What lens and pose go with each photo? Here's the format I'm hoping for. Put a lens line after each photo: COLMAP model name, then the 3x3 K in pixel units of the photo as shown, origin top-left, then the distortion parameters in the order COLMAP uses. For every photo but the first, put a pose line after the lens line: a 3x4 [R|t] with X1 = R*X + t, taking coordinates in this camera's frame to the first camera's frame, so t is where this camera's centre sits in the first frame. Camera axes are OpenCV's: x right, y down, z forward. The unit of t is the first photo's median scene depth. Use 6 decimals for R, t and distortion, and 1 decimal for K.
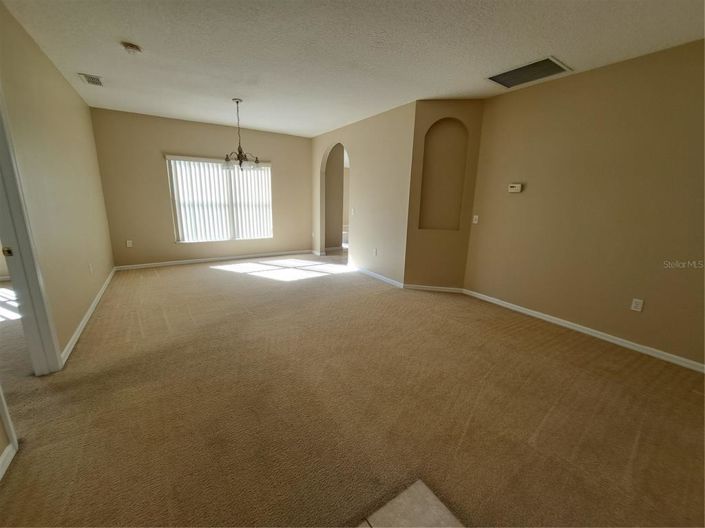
lens RADIAL K [[282.4, 0, 352.0], [0, 282.4, 263.9], [0, 0, 1]] dist [-0.028605, 0.004363]
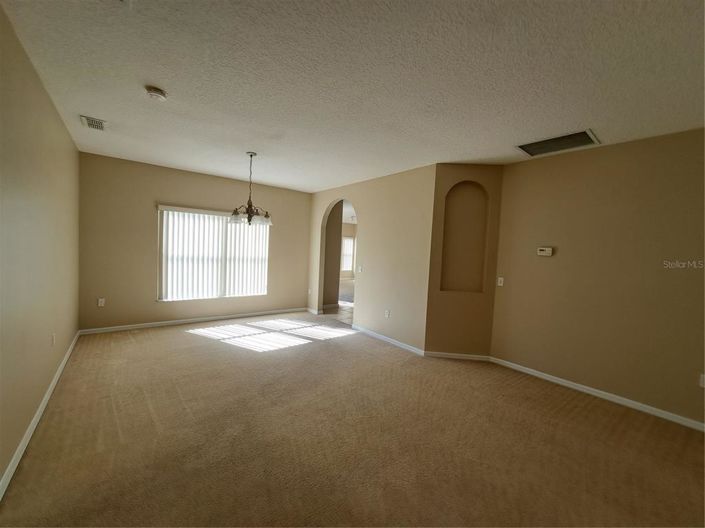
lens RADIAL K [[282.4, 0, 350.3], [0, 282.4, 264.0], [0, 0, 1]] dist [-0.028605, 0.004363]
pose [[0.995822, 0.015990, 0.089908, -0.158562], [0.000009, 0.984534, -0.175194, -0.052879], [-0.091319, 0.174463, 0.980420, 0.104007]]
